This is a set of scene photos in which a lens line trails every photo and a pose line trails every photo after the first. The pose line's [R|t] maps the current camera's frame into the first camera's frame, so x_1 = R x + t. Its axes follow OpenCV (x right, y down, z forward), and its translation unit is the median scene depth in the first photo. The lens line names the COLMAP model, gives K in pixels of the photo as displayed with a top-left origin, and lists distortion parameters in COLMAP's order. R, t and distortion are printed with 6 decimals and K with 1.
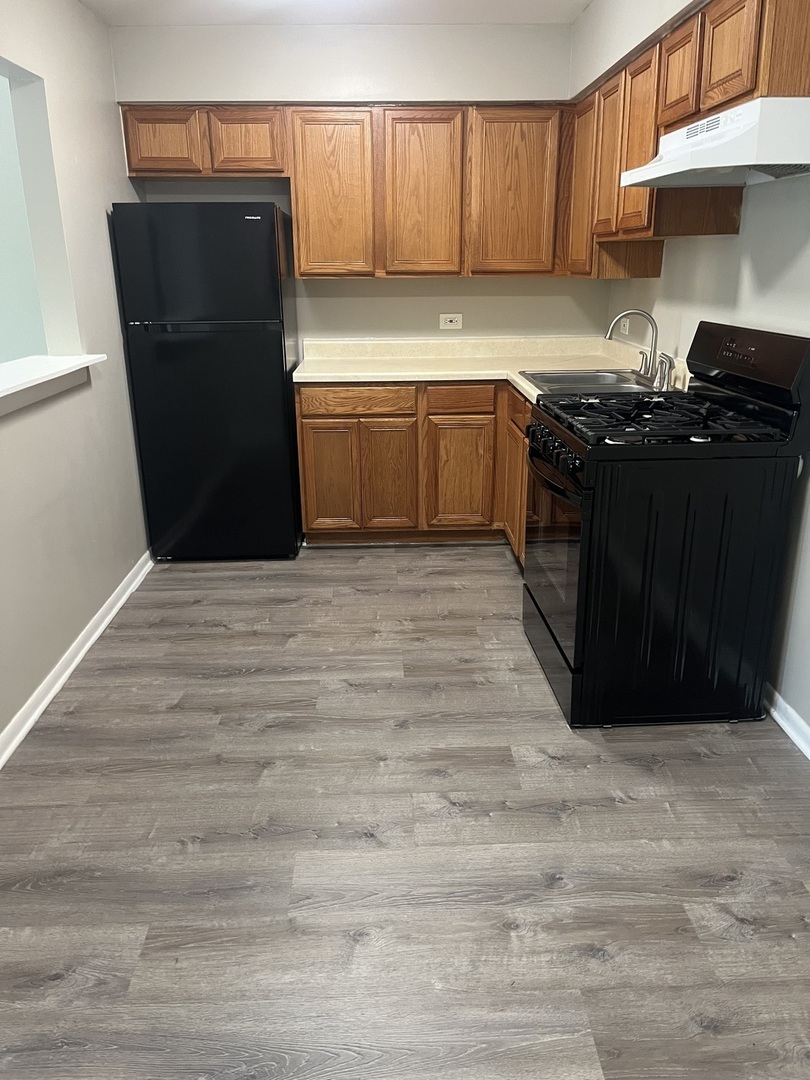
lens RADIAL K [[819.5, 0, 405.0], [0, 819.5, 540.0], [0, 0, 1]] dist [0.004573, -0.005937]
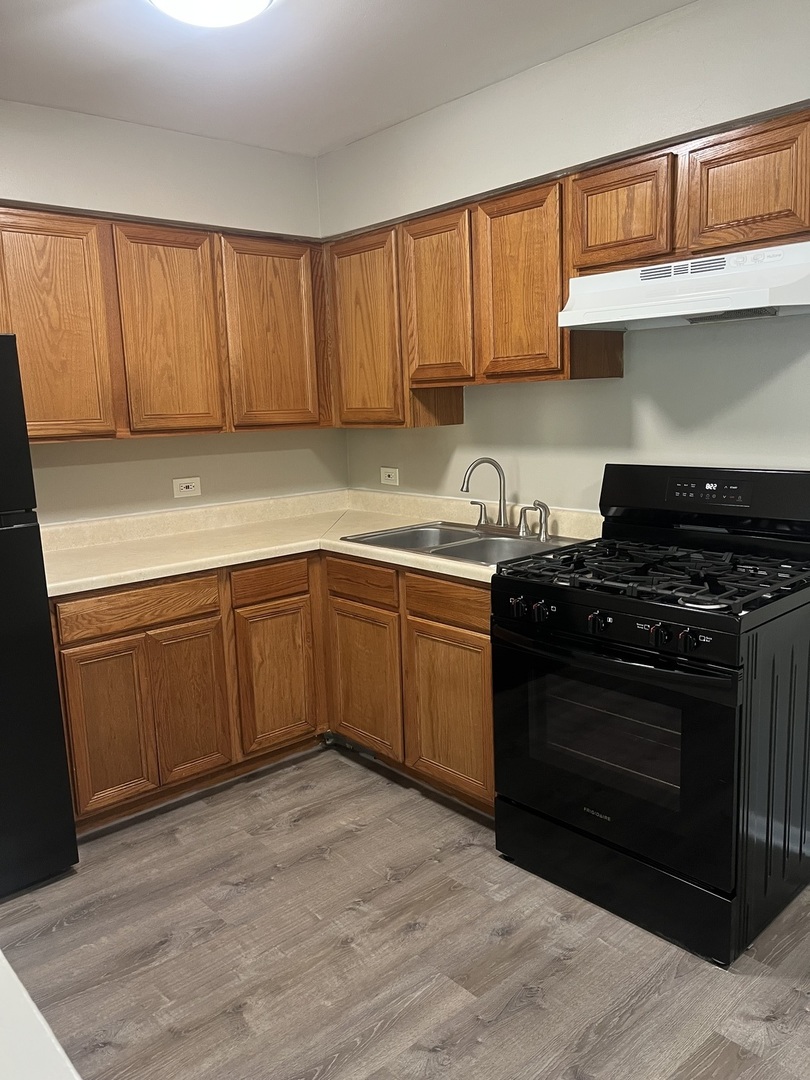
lens RADIAL K [[814.2, 0, 426.0], [0, 814.2, 528.5], [0, 0, 1]] dist [0.072060, -0.108738]
pose [[0.771823, -0.117623, 0.624864, -0.301070], [0.231294, 0.967352, -0.103599, -0.106667], [-0.592278, 0.224487, 0.773830, 0.299855]]
